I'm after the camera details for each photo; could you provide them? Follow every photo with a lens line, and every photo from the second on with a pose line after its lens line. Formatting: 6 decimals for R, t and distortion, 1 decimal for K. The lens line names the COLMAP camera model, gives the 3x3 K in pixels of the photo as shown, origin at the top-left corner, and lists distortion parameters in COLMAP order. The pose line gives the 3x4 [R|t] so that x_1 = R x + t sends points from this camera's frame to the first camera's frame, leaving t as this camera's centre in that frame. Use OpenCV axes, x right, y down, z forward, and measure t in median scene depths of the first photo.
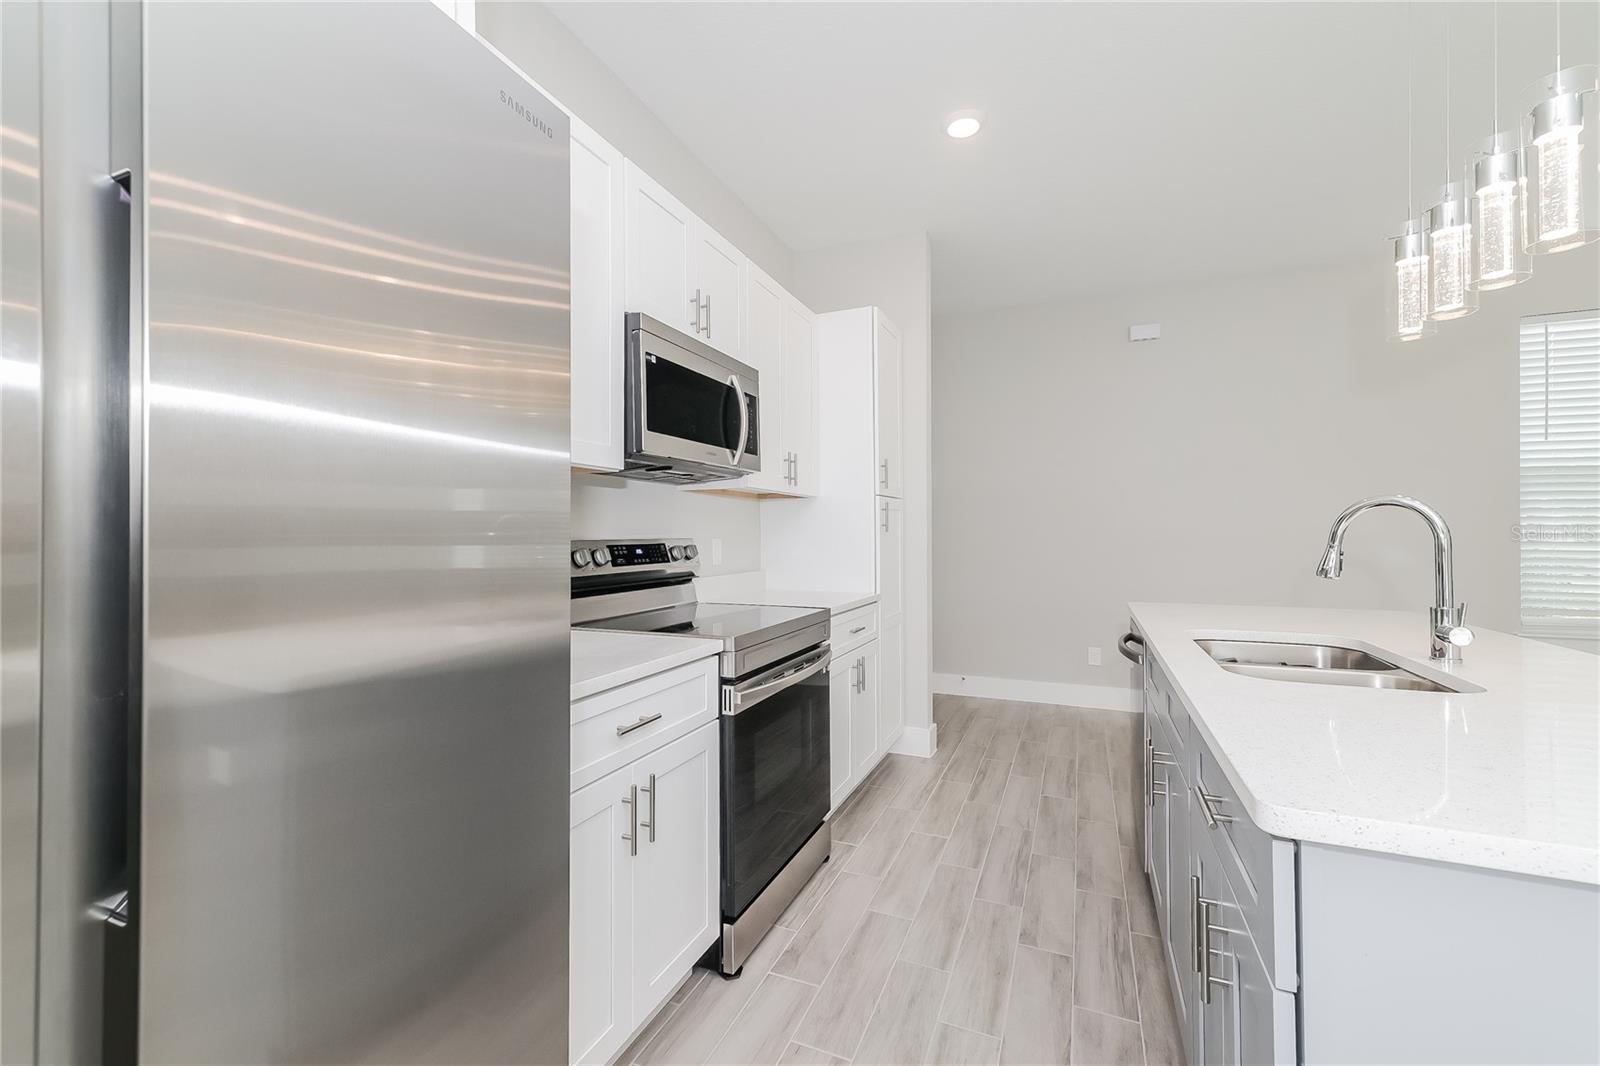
lens RADIAL K [[673.9, 0, 789.6], [0, 673.9, 537.8], [0, 0, 1]] dist [0.013815, -0.004236]
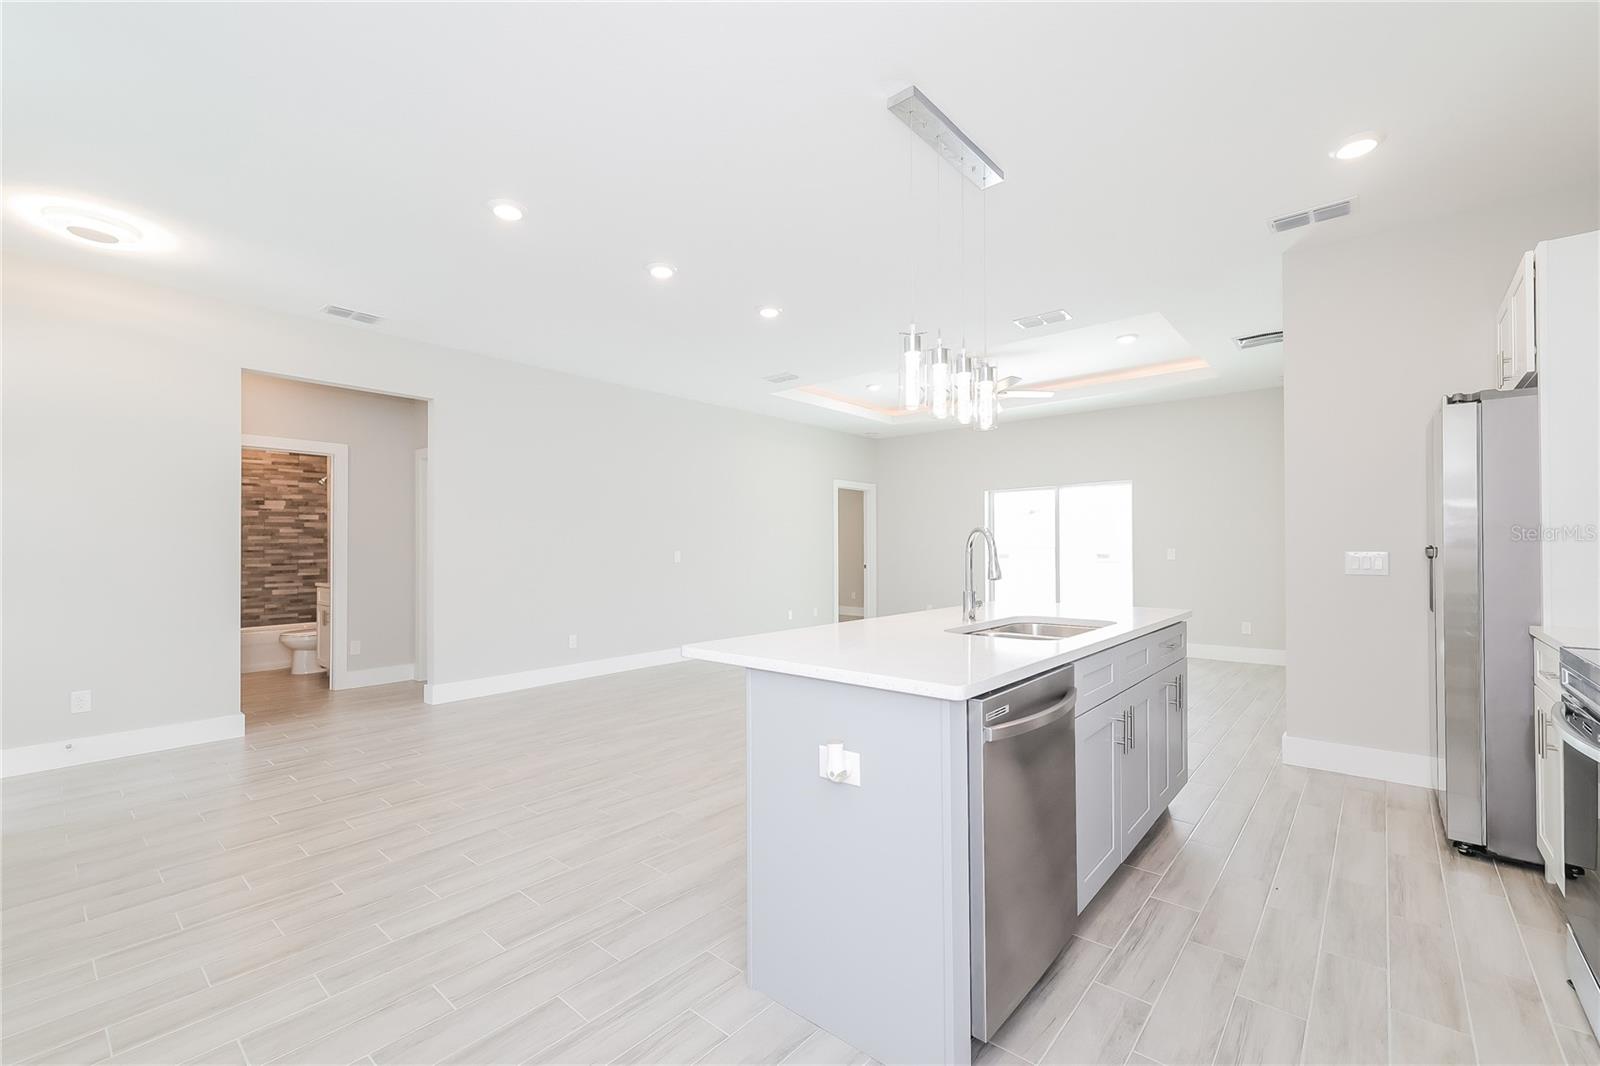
lens RADIAL K [[673.9, 0, 789.6], [0, 673.9, 537.8], [0, 0, 1]] dist [0.013815, -0.004236]
pose [[-0.952463, 0.011823, 0.304424, 0.683071], [0.008367, 0.999885, -0.012656, -0.015023], [-0.304539, -0.009507, -0.952452, 2.221884]]
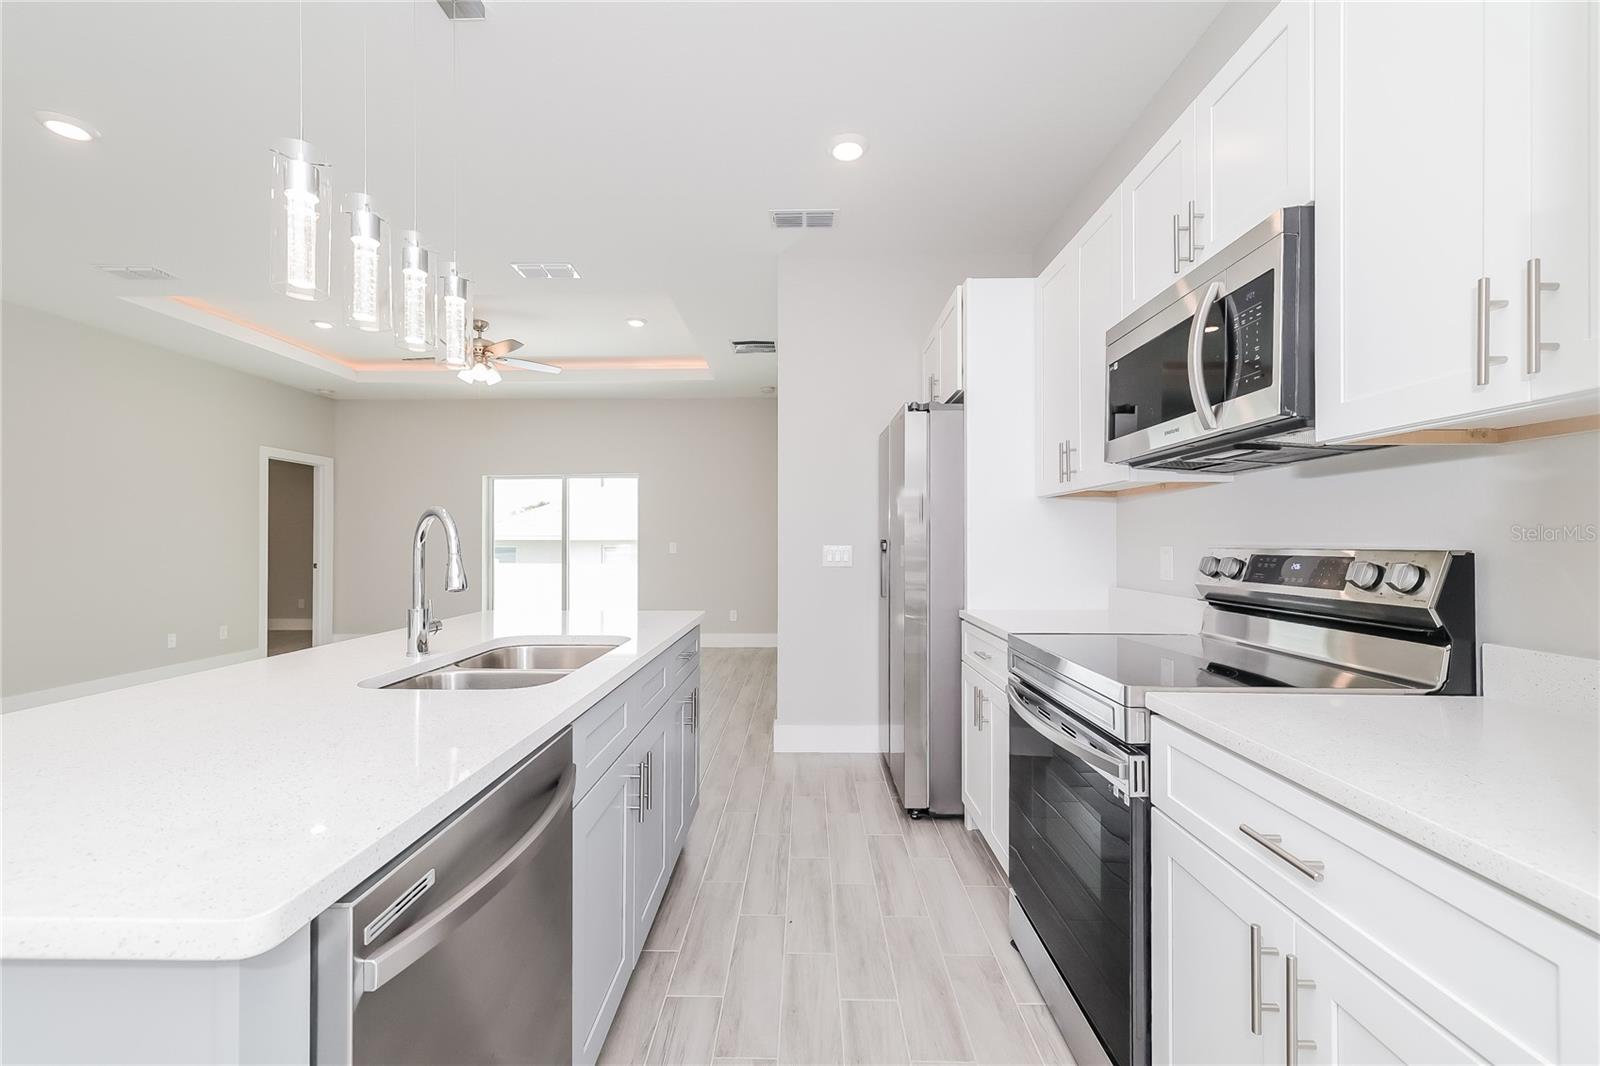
lens RADIAL K [[673.9, 0, 789.6], [0, 673.9, 537.8], [0, 0, 1]] dist [0.013815, -0.004236]
pose [[-0.926619, 0.004013, -0.375980, 0.636746], [0.003997, 0.999992, 0.000822, -0.012793], [0.375981, -0.000741, -0.926627, 1.789663]]
